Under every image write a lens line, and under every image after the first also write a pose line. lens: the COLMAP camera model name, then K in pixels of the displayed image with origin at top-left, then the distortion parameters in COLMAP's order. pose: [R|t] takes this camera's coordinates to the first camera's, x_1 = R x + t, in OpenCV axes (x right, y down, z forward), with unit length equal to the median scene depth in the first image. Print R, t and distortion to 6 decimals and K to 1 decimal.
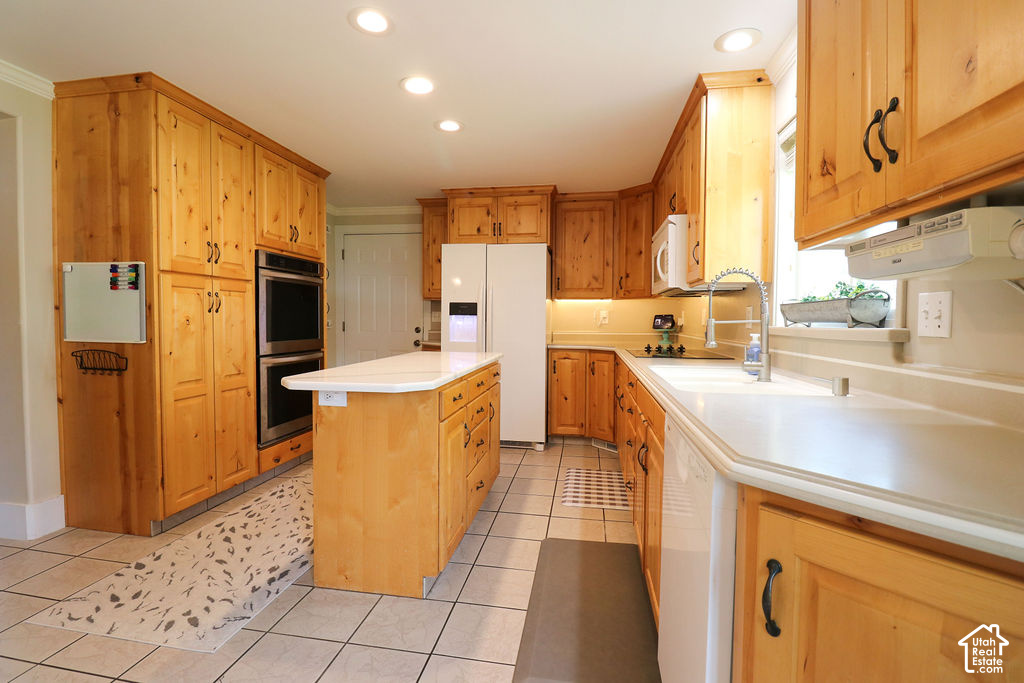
lens RADIAL K [[481.9, 0, 526.6], [0, 481.9, 336.8], [0, 0, 1]] dist [-0.002071, -0.000571]
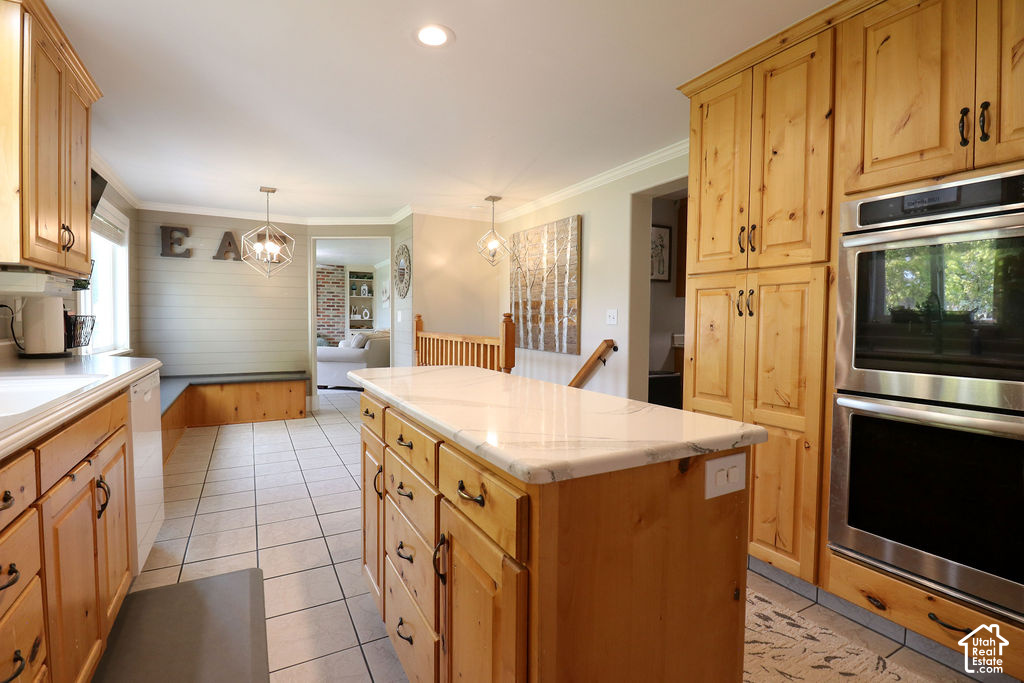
lens RADIAL K [[481.9, 0, 526.6], [0, 481.9, 336.8], [0, 0, 1]] dist [-0.002071, -0.000571]
pose [[-0.792786, 0.004592, -0.609482, 0.095471], [-0.036796, 0.997787, 0.055380, -0.043897], [0.608388, 0.066331, -0.790863, 1.306748]]
